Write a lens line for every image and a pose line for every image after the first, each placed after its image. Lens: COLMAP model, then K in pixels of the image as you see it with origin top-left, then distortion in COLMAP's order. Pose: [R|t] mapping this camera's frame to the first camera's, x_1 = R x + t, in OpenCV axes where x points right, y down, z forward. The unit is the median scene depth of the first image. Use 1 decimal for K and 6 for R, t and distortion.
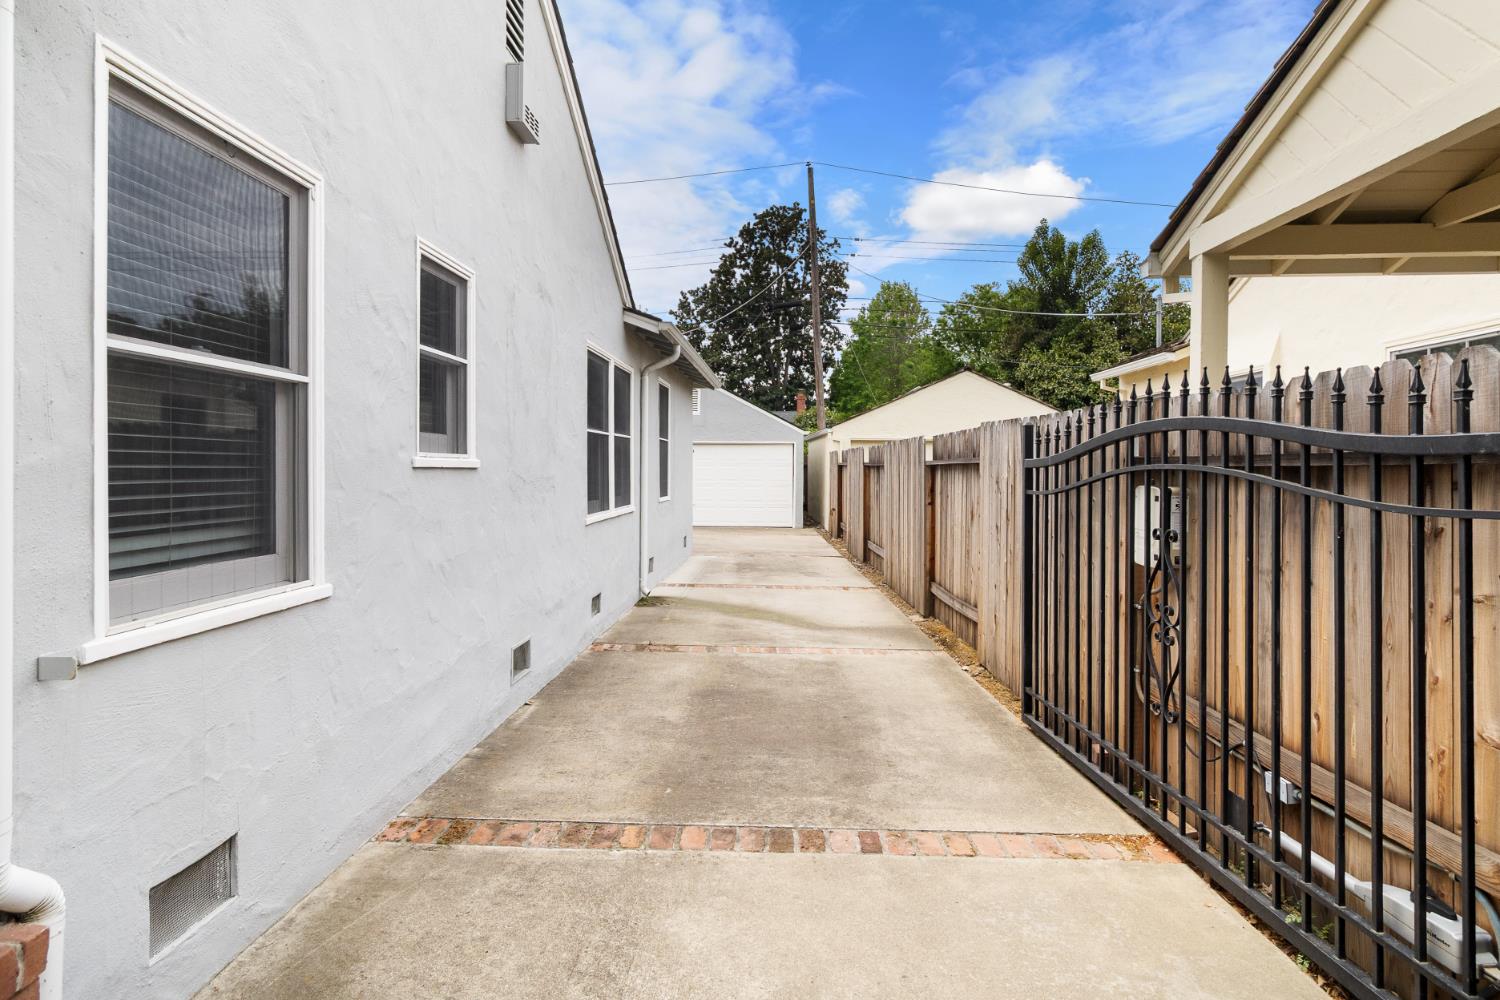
lens RADIAL K [[996.0, 0, 744.2], [0, 996.0, 479.5], [0, 0, 1]] dist [-0.134394, -0.000026]
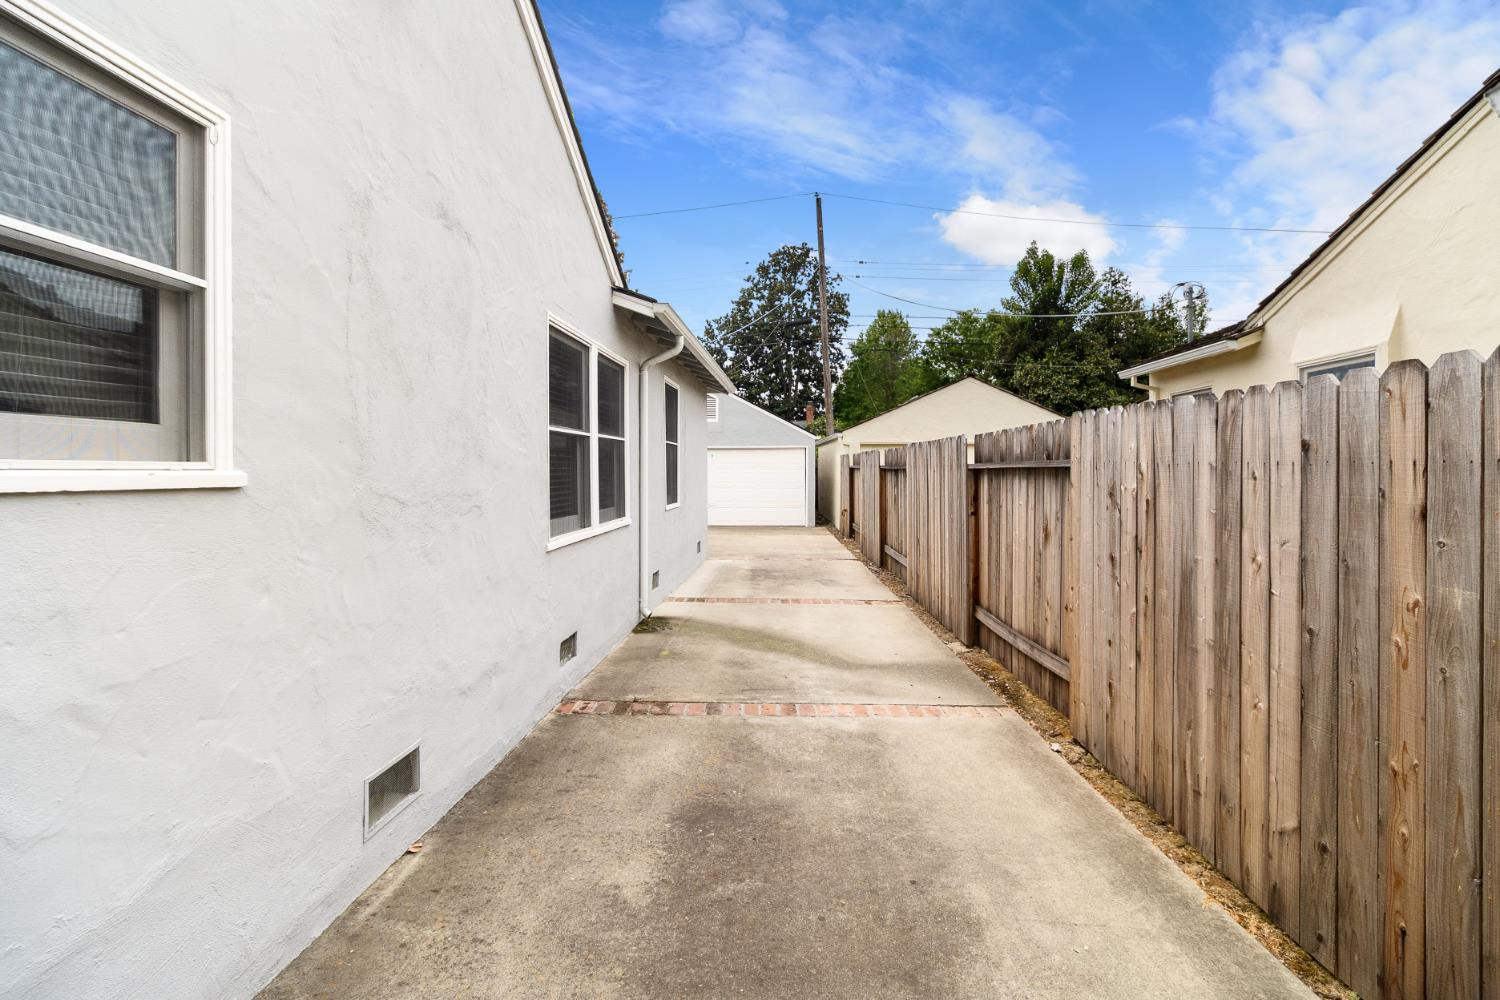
lens RADIAL K [[720.2, 0, 742.3], [0, 720.2, 482.9], [0, 0, 1]] dist [0.001329, -0.000461]
pose [[0.999535, -0.006756, -0.029739, 0.004492], [0.007016, 0.999938, 0.008666, -0.005998], [0.029678, -0.008871, 0.999520, 0.240019]]
